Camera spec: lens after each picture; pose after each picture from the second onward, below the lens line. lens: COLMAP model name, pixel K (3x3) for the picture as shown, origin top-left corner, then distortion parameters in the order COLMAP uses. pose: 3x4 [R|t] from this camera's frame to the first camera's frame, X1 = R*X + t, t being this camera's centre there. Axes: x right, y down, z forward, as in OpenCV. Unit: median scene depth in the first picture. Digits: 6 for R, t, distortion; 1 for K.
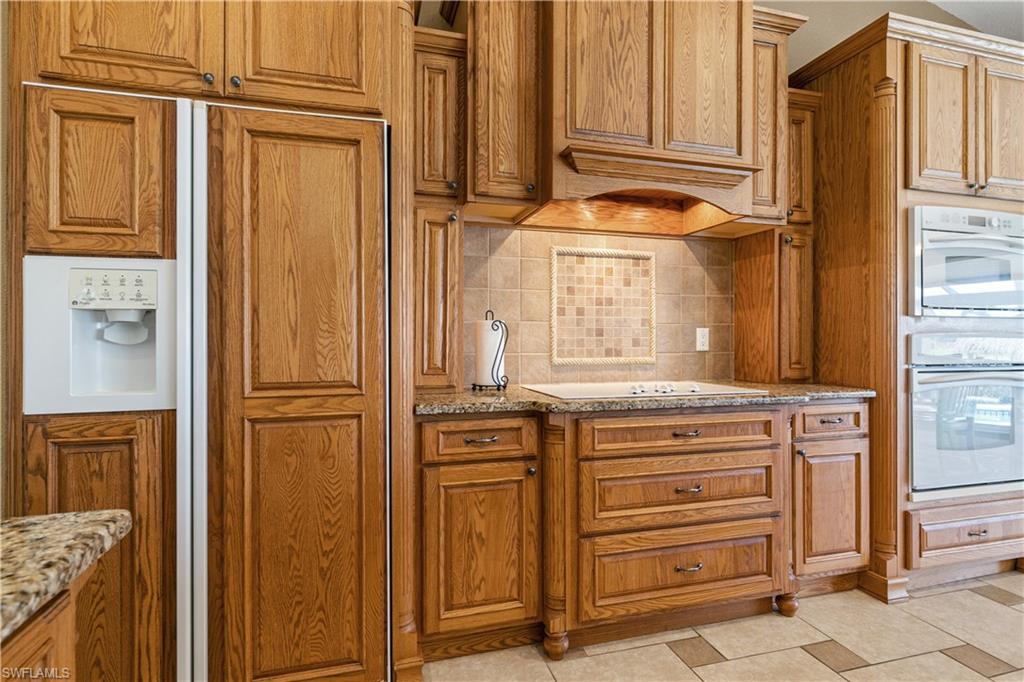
lens RADIAL K [[523.0, 0, 509.3], [0, 523.0, 335.4], [0, 0, 1]] dist [-0.001859, -0.000099]
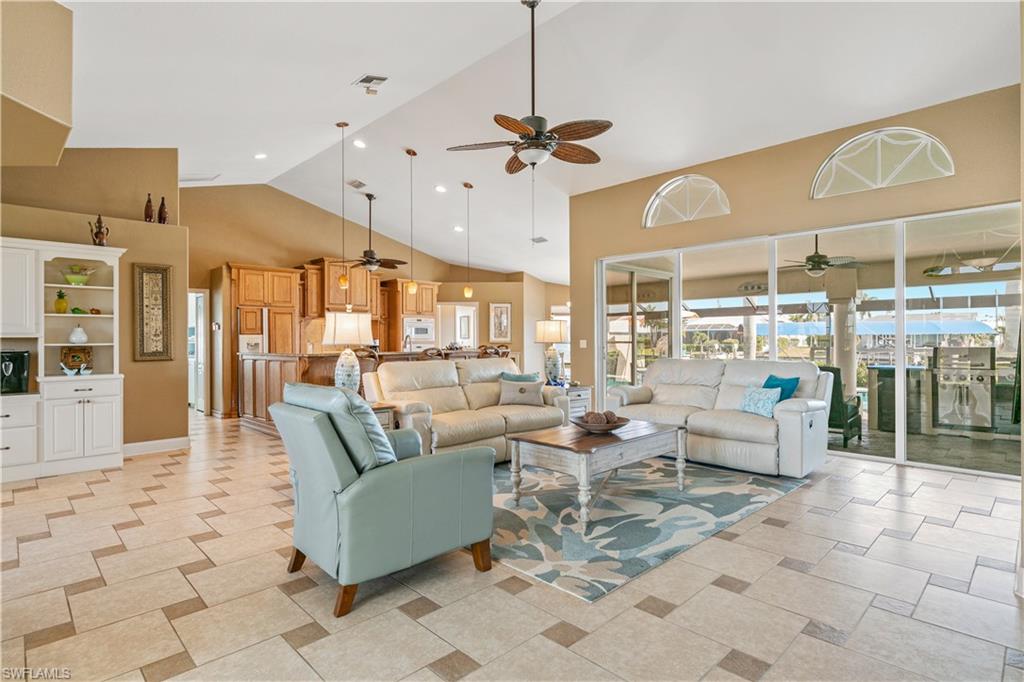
lens RADIAL K [[521.9, 0, 511.1], [0, 521.9, 337.0], [0, 0, 1]] dist [-0.000552, 0.000177]
pose [[0.875421, -0.005843, 0.483325, -0.691197], [0.009135, 0.999948, -0.004457, -0.044589], [-0.483274, 0.008316, 0.875429, -3.760535]]
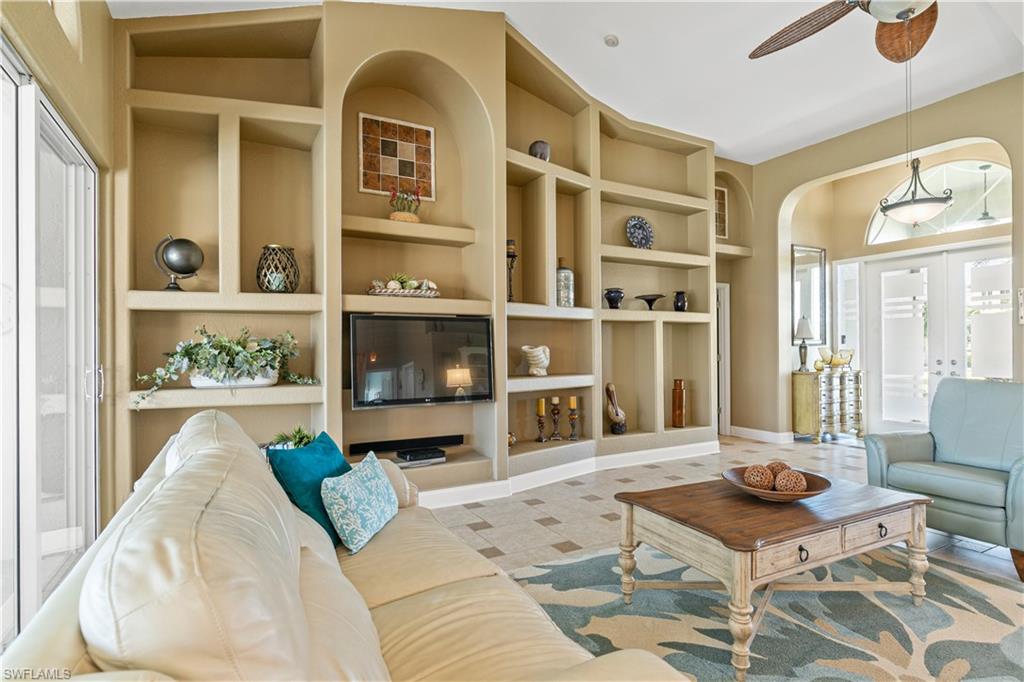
lens RADIAL K [[521.9, 0, 513.5], [0, 521.9, 349.5], [0, 0, 1]] dist [-0.000552, 0.000177]
pose [[-0.974410, 0.005558, -0.224711, 1.279167], [0.005558, 0.999984, 0.000636, -0.039453], [0.224711, -0.000630, -0.974425, -1.315351]]
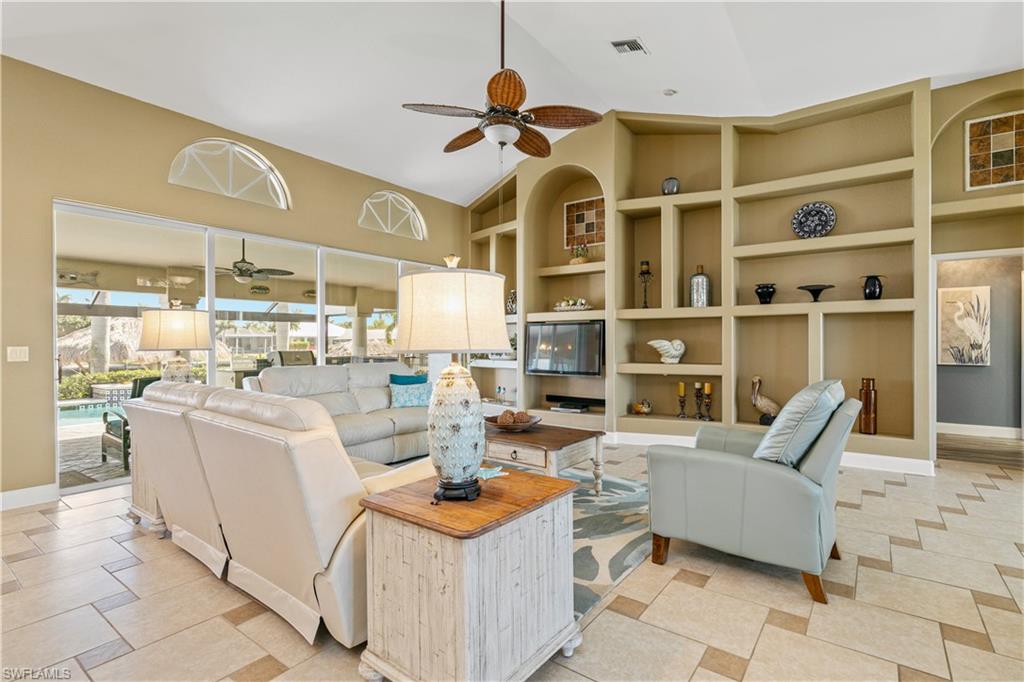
lens RADIAL K [[485.9, 0, 518.4], [0, 485.9, 346.1], [0, 0, 1]] dist [-0.005428, 0.000002]
pose [[-0.618675, -0.006755, 0.785618, -0.961631], [0.002678, 0.999939, 0.010706, -0.049415], [-0.785643, 0.008728, -0.618619, -1.185471]]
